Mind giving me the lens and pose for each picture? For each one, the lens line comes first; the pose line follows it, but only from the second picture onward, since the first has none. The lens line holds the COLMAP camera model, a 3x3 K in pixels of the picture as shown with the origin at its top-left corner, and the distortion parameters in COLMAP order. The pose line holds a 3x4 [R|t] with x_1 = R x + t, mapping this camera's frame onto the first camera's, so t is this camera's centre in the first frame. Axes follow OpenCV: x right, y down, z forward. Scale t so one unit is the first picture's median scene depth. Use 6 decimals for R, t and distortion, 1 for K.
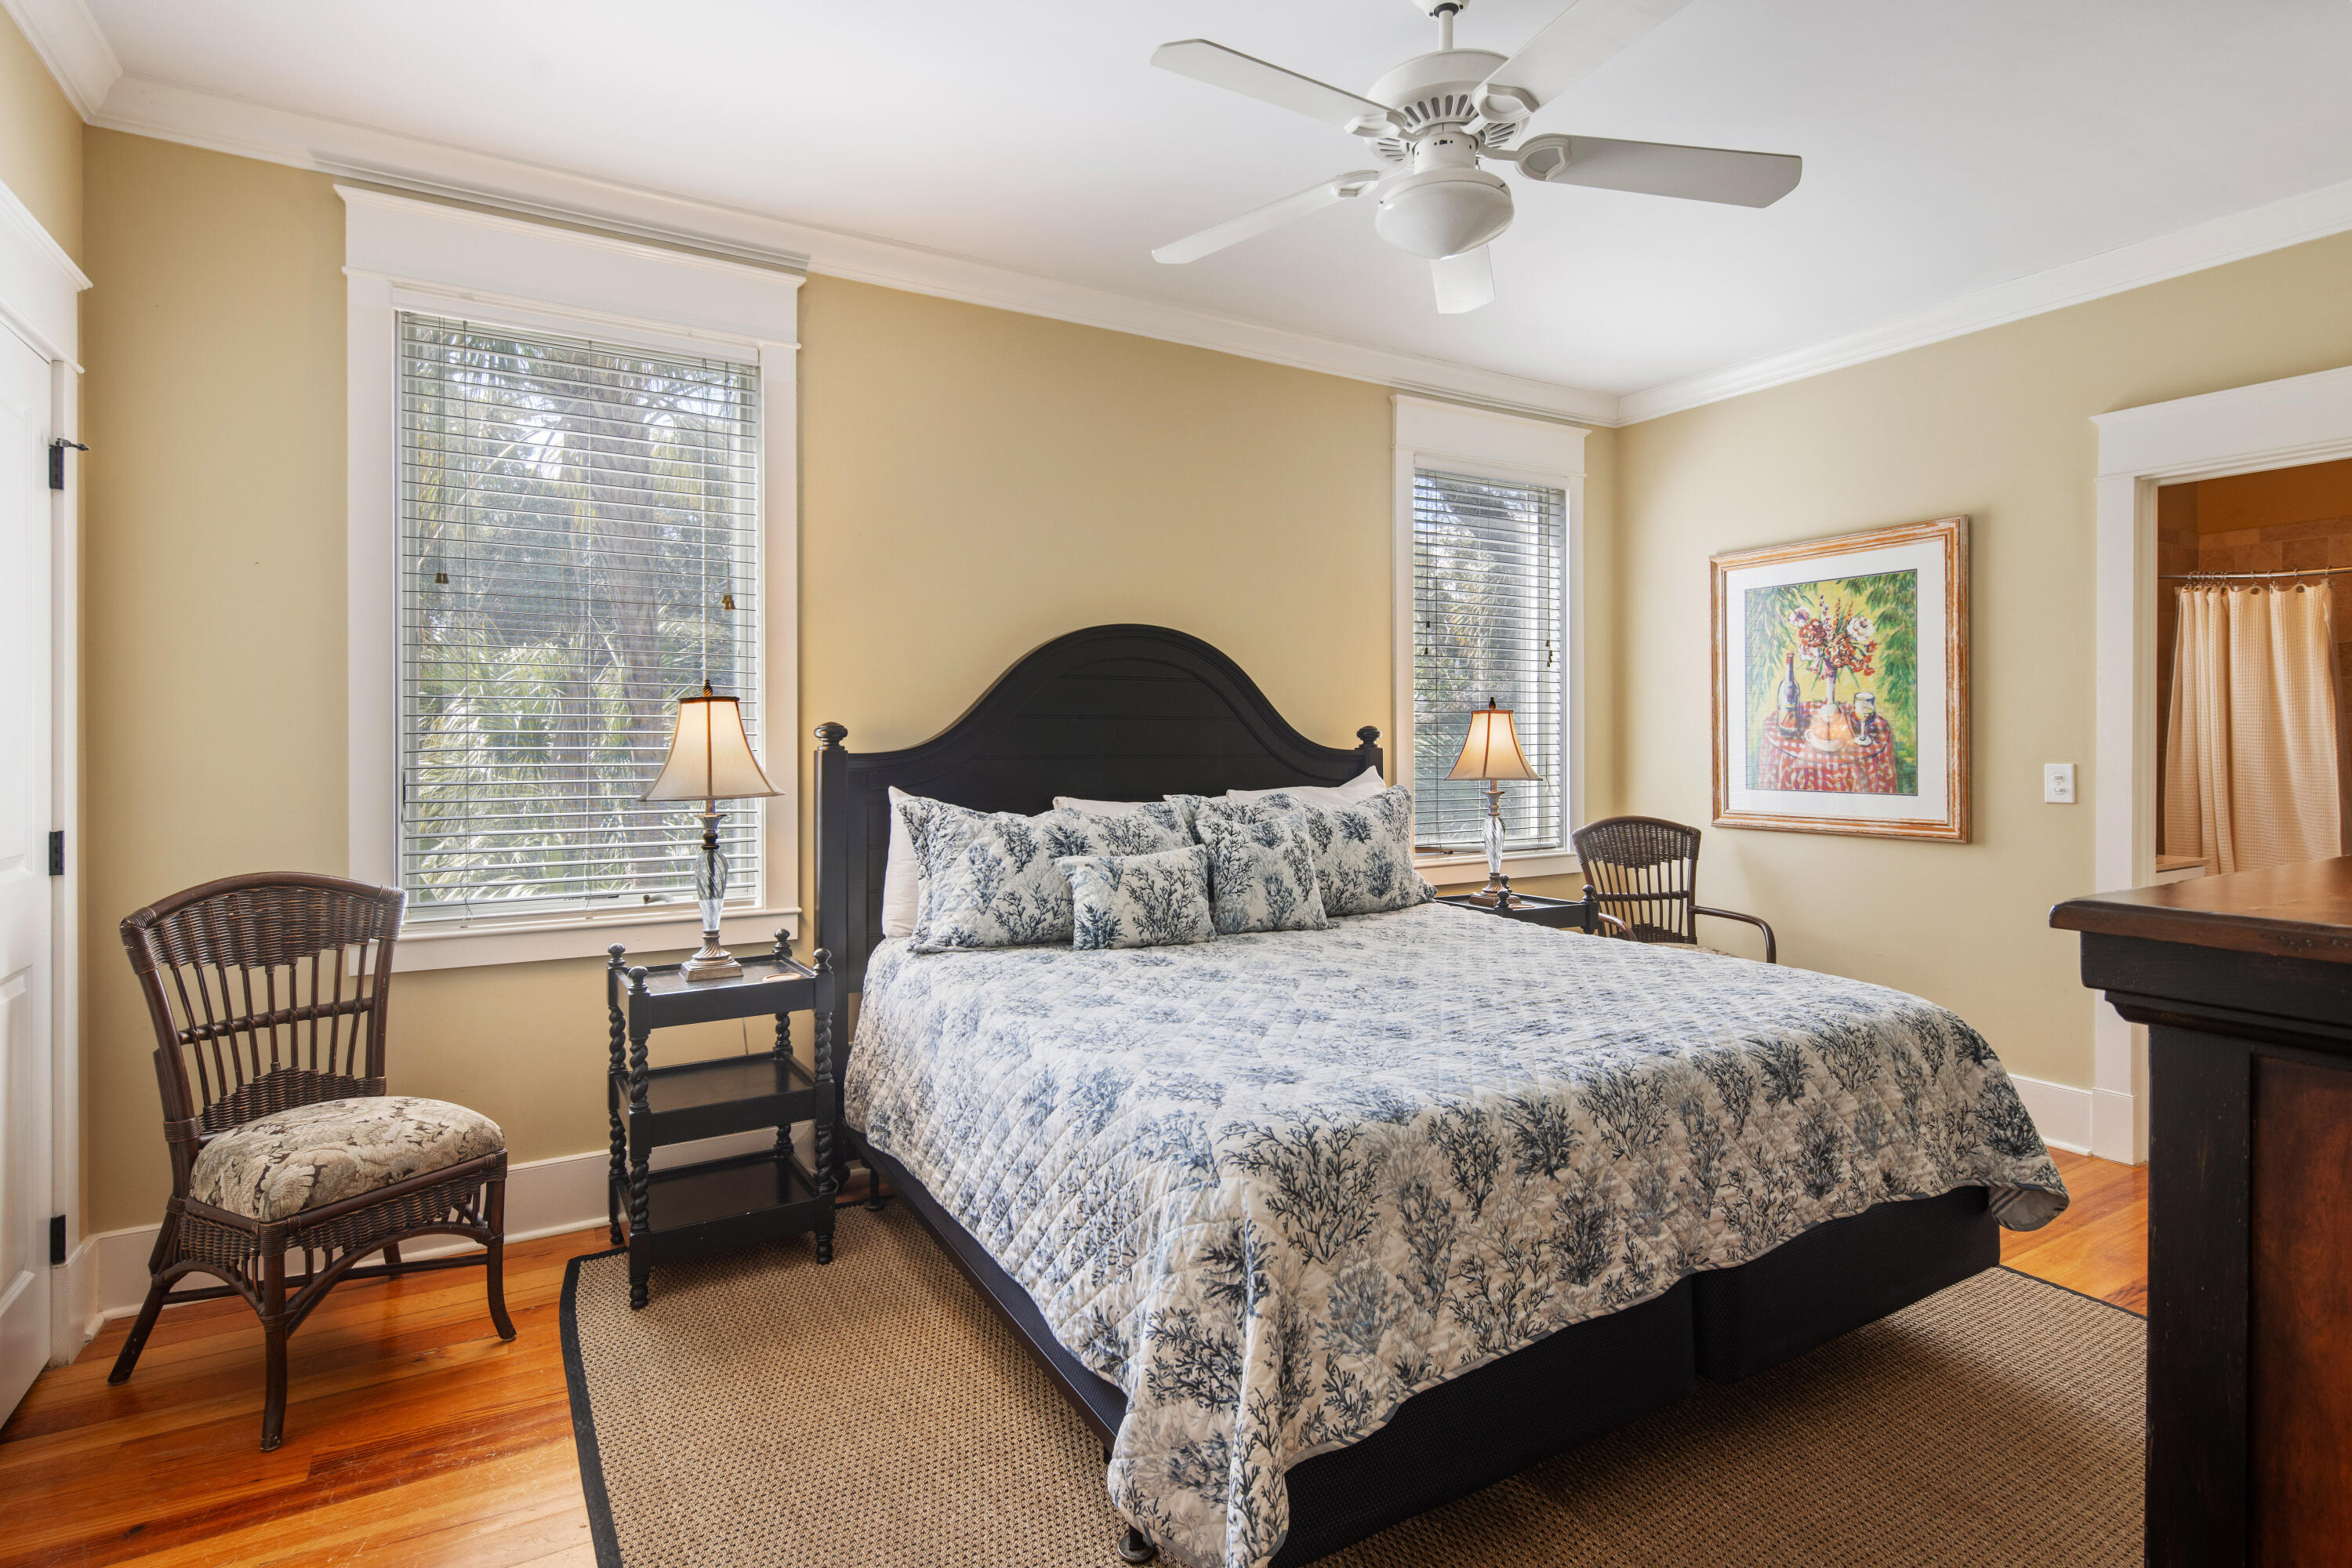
lens RADIAL K [[1147.7, 0, 1147.0], [0, 1147.7, 740.7], [0, 0, 1]] dist [0.003983, 0.000830]
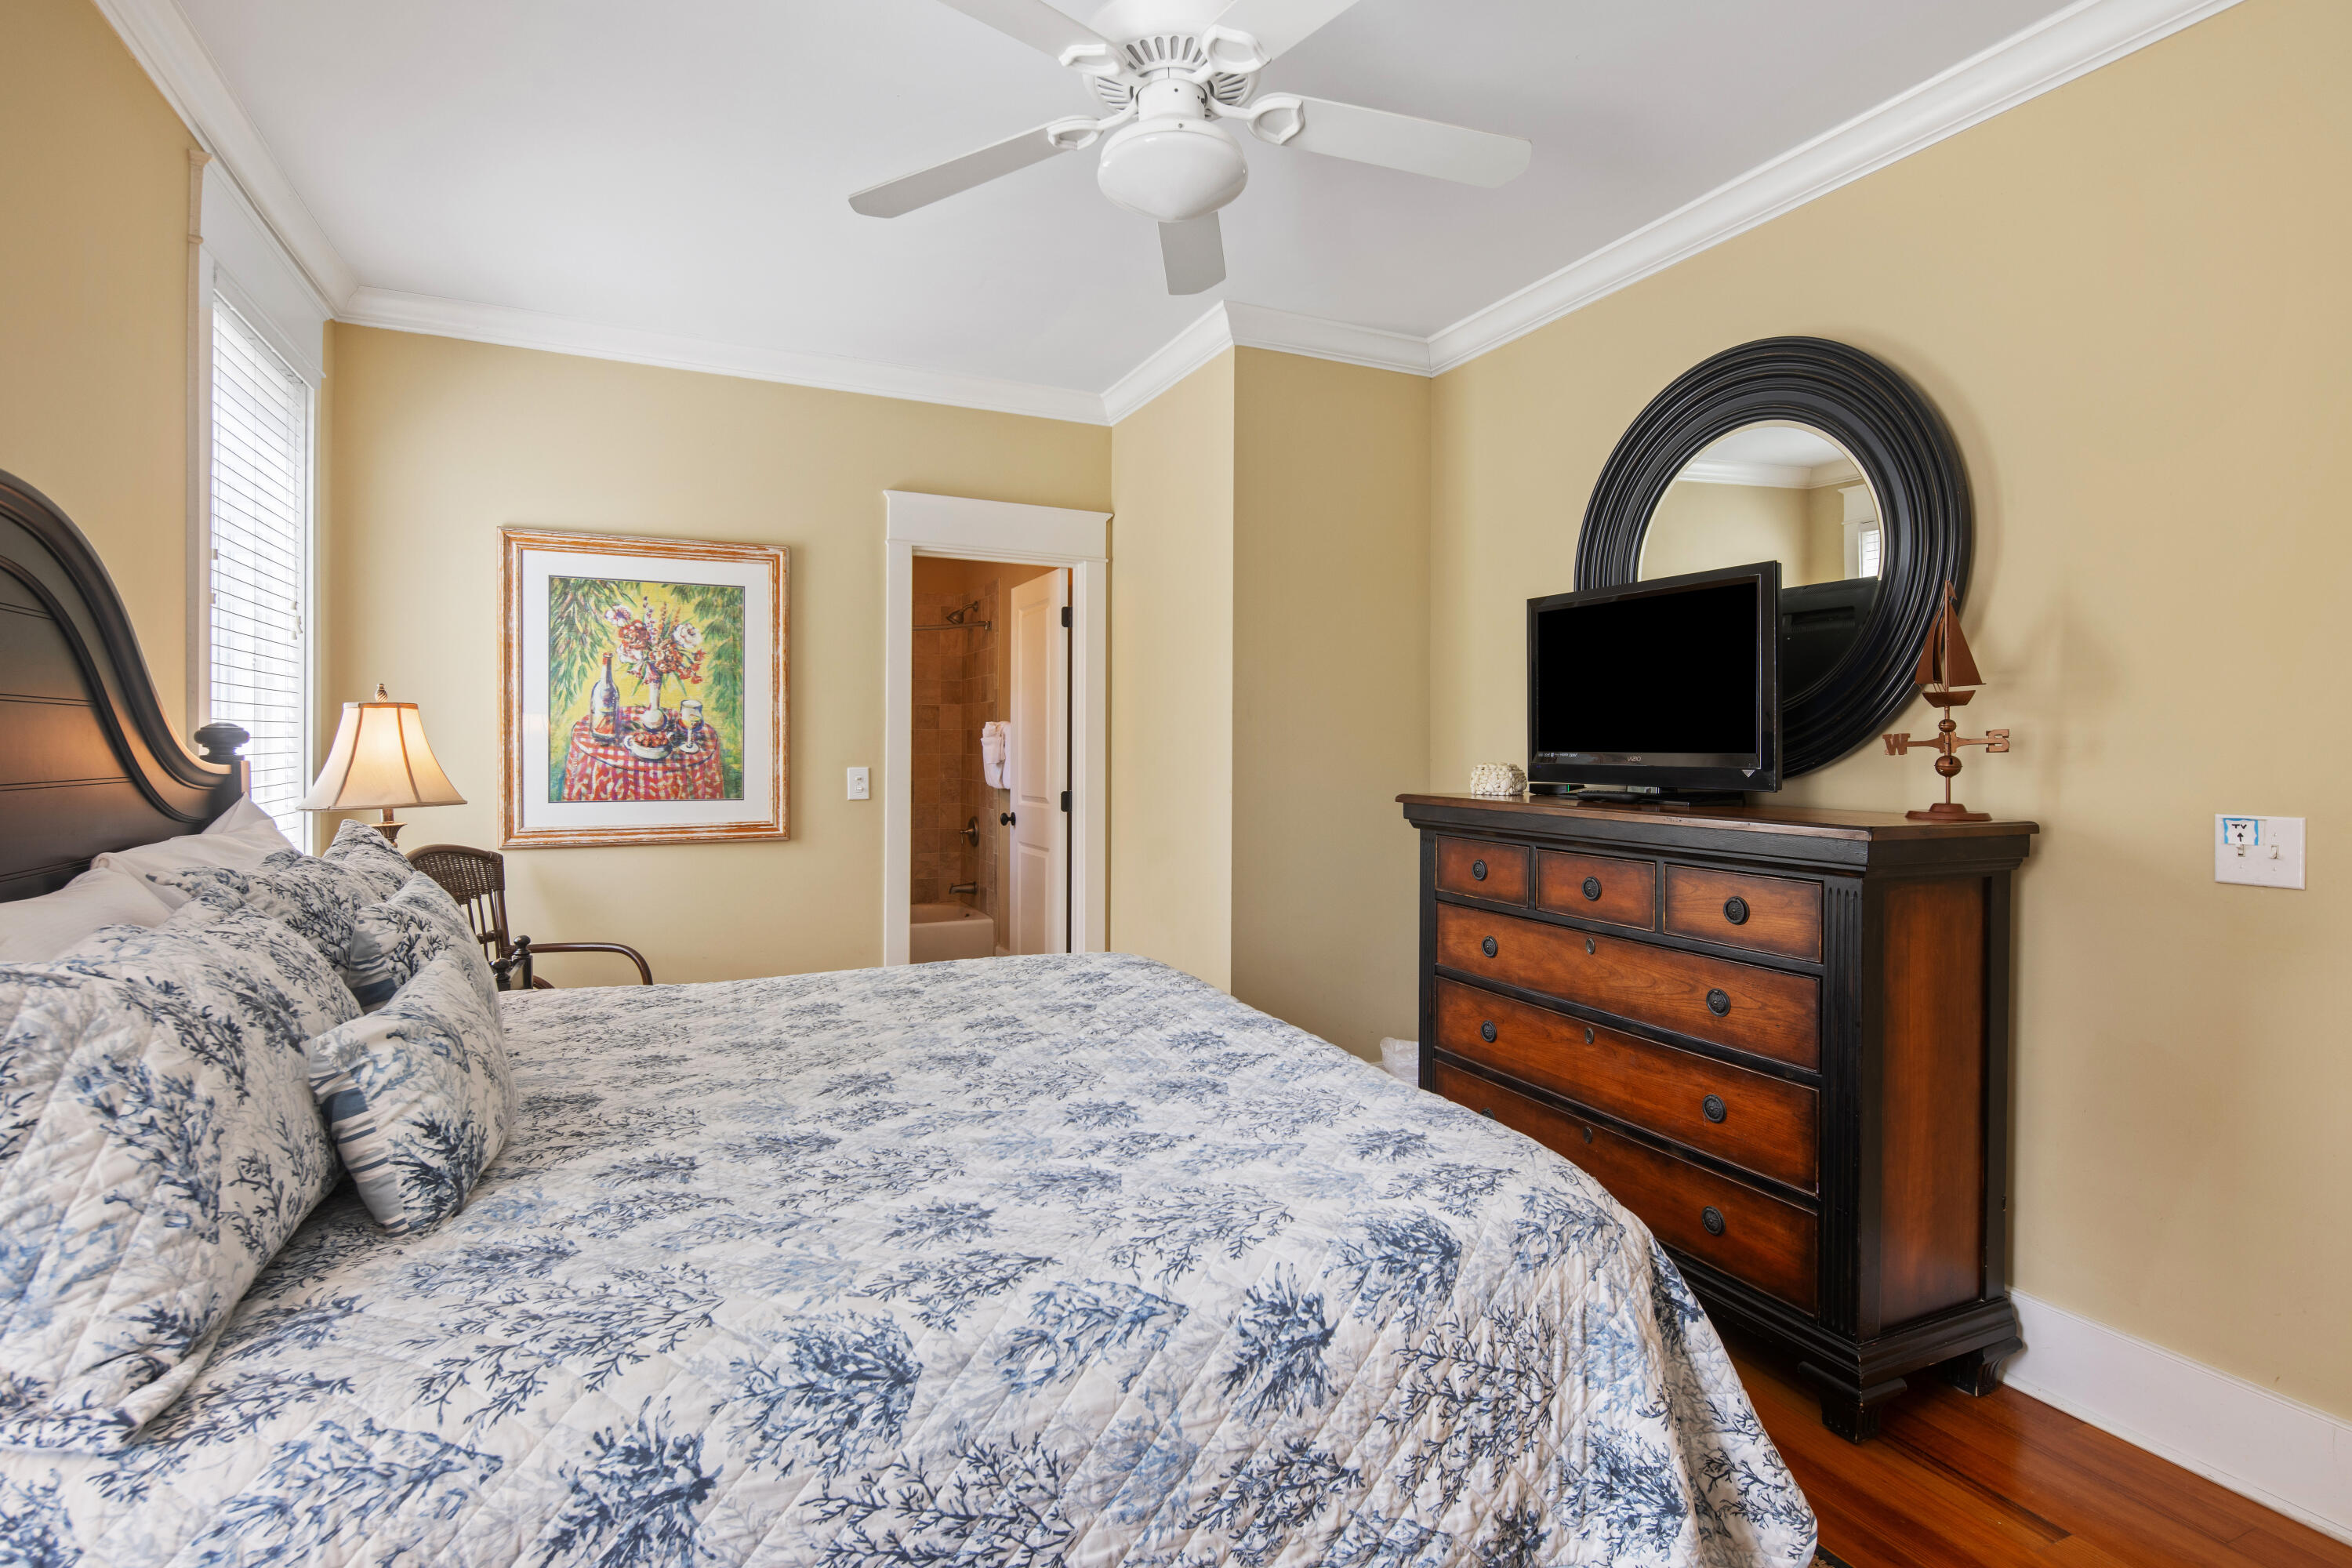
lens RADIAL K [[1147.7, 0, 1174.0], [0, 1147.7, 766.4], [0, 0, 1]] dist [0.003983, 0.000830]
pose [[0.083395, -0.015701, 0.996393, -0.346290], [-0.004221, 0.999861, 0.016109, -0.001950], [-0.996508, -0.005550, 0.083317, 0.496950]]
